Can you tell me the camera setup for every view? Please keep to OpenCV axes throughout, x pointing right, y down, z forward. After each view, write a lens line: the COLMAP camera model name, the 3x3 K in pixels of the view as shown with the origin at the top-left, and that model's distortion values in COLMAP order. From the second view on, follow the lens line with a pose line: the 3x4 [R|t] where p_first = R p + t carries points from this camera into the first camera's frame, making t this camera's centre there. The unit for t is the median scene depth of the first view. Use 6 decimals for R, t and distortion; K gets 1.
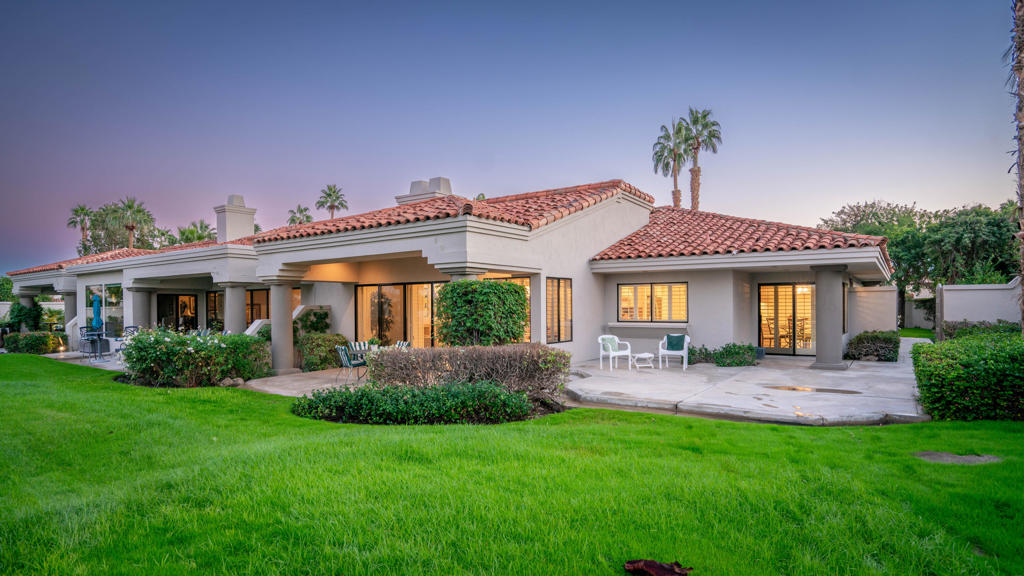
lens RADIAL K [[576.0, 0, 512.2], [0, 576.0, 308.4], [0, 0, 1]] dist [-0.029821, 0.036114]
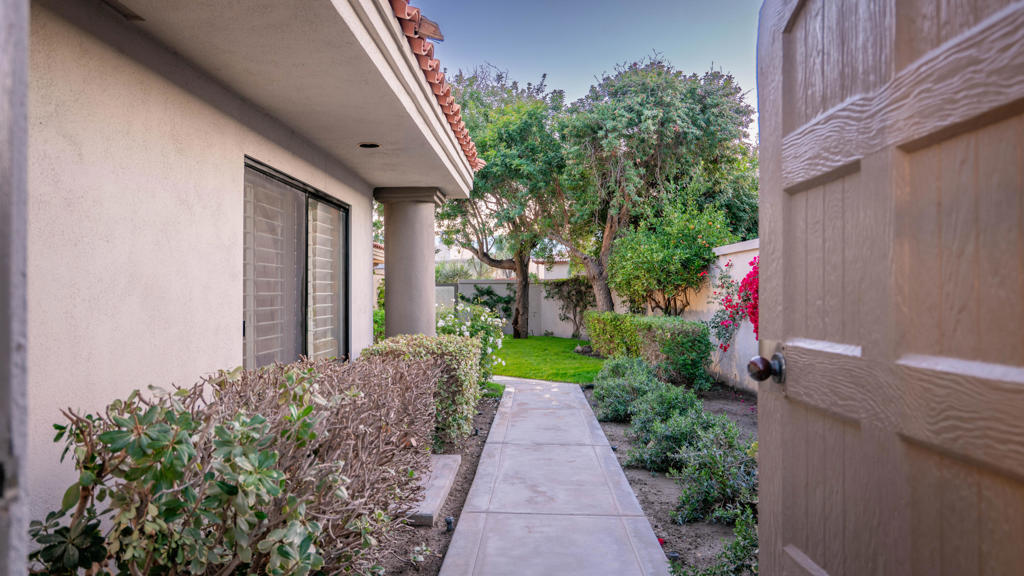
lens RADIAL K [[718.7, 0, 512.0], [0, 718.7, 288.0], [0, 0, 1]] dist [-0.057491, -0.000267]
pose [[0.843823, 0.011268, 0.536503, 0.445336], [-0.002445, 0.999850, -0.017154, 0.003305], [-0.536616, 0.013164, 0.843724, 0.632177]]
